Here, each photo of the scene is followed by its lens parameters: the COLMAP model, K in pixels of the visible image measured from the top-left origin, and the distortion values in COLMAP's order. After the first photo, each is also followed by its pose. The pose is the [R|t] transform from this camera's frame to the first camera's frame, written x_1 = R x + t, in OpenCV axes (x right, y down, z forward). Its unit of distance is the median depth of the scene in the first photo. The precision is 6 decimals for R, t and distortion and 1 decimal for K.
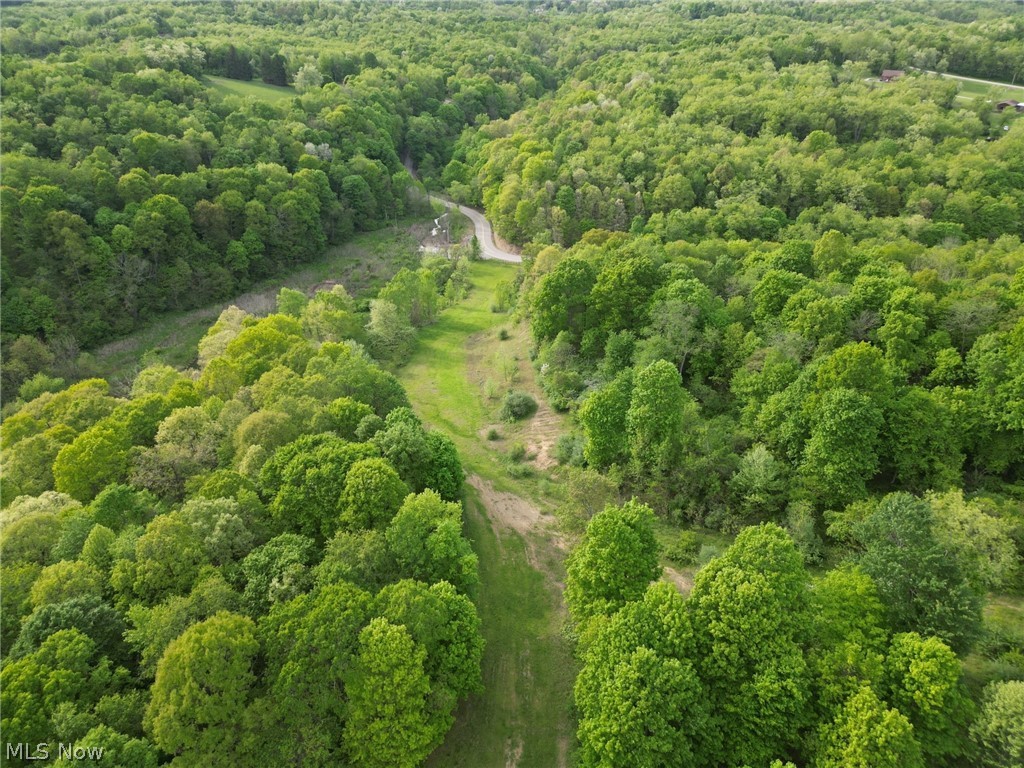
lens RADIAL K [[723.3, 0, 516.2], [0, 723.3, 378.5], [0, 0, 1]] dist [0.069116, -0.057064]
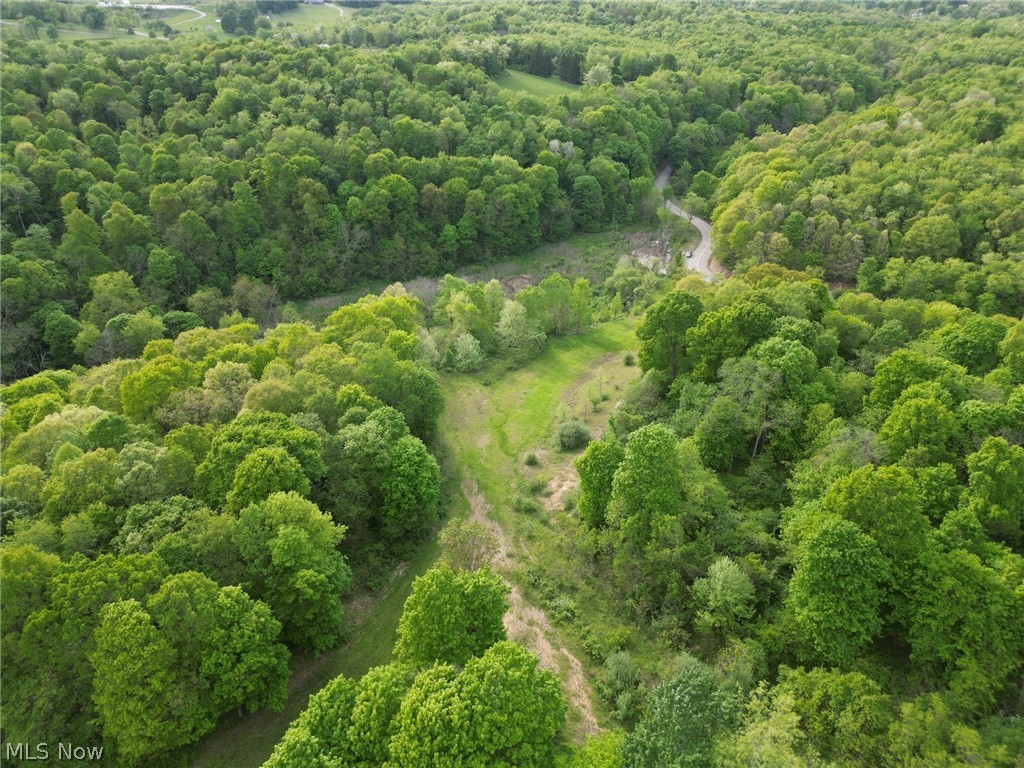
lens RADIAL K [[723.3, 0, 510.8], [0, 723.3, 381.1], [0, 0, 1]] dist [0.069116, -0.057064]
pose [[0.896802, 0.218813, -0.384535, 0.138799], [-0.218235, 0.974823, 0.045746, -0.029159], [0.384864, 0.042894, 0.921976, 0.056025]]
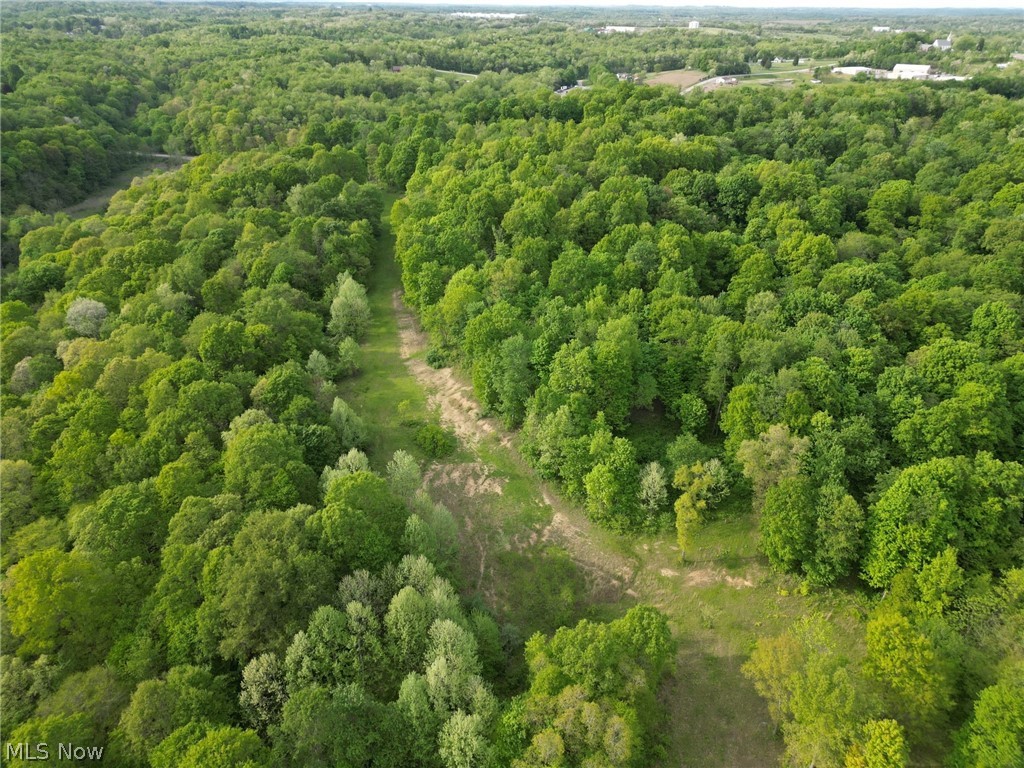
lens RADIAL K [[723.3, 0, 510.4], [0, 723.3, 383.3], [0, 0, 1]] dist [0.069116, -0.057064]
pose [[0.824158, -0.255613, 0.505397, -0.474319], [0.267040, 0.962322, 0.051244, 0.405012], [-0.499454, 0.092728, 0.861364, -0.770566]]
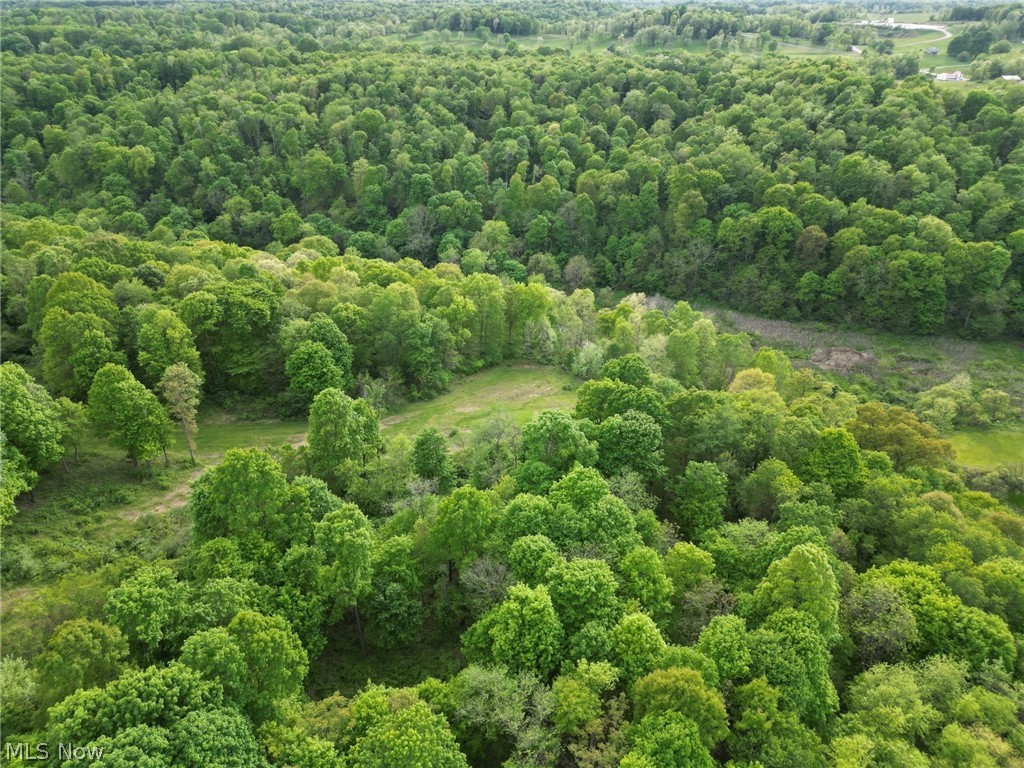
lens RADIAL K [[723.3, 0, 516.6], [0, 723.3, 381.6], [0, 0, 1]] dist [0.069116, -0.057064]
pose [[0.139666, 0.479302, -0.866466, 0.425022], [-0.493573, 0.792284, 0.358708, -0.202713], [0.858417, 0.377565, 0.347225, 0.334249]]
